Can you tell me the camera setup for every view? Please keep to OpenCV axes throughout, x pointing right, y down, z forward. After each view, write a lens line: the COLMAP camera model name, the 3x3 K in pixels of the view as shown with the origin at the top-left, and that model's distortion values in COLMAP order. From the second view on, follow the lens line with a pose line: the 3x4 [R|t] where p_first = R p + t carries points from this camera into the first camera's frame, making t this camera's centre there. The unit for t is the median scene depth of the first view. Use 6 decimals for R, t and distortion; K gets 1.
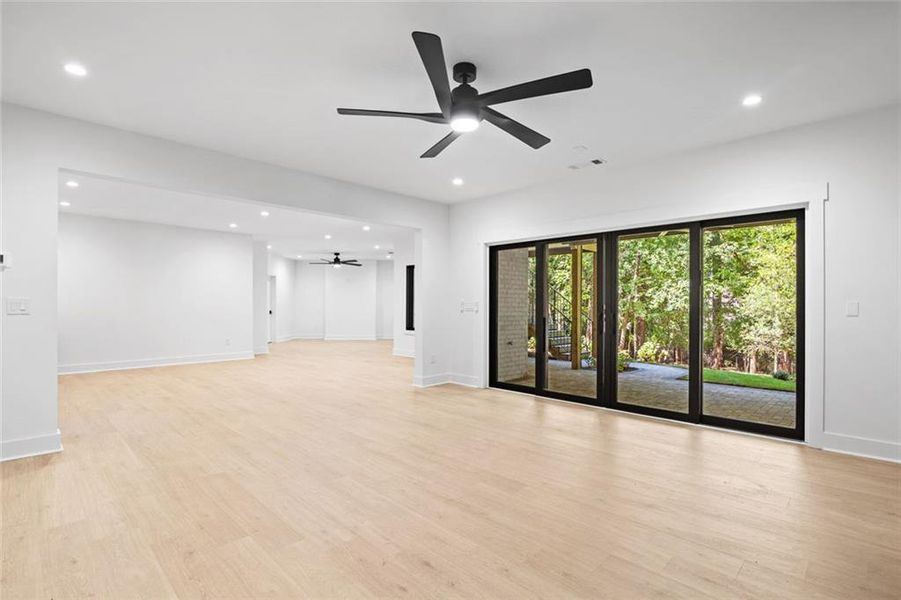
lens RADIAL K [[428.6, 0, 458.1], [0, 428.6, 303.4], [0, 0, 1]] dist [0.001093, 0.000234]
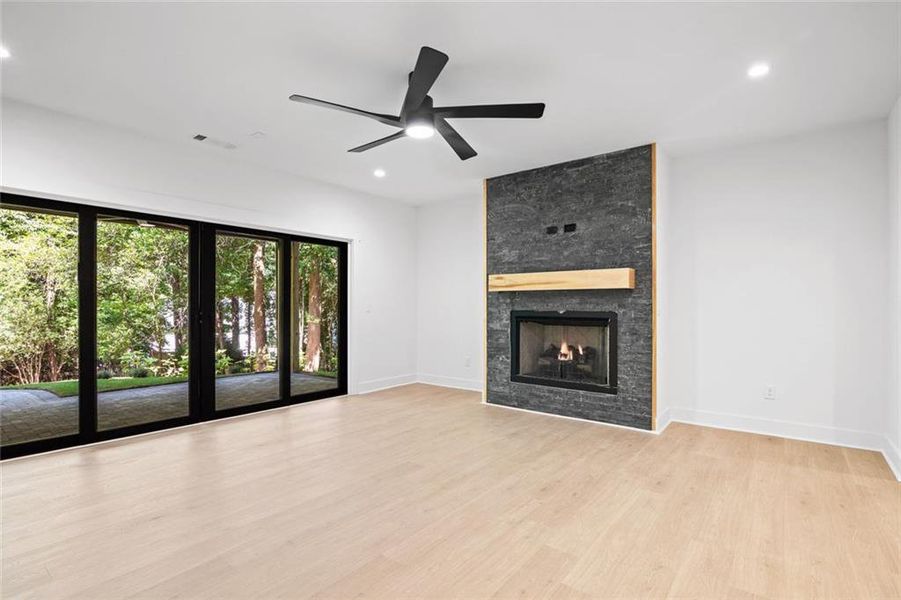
lens RADIAL K [[428.6, 0, 452.5], [0, 428.6, 304.0], [0, 0, 1]] dist [0.001093, 0.000234]
pose [[-0.101316, 0.001048, 0.994854, -0.648024], [-0.005415, 0.999984, -0.001605, 0.000394], [-0.994840, -0.005550, -0.101308, 0.647273]]
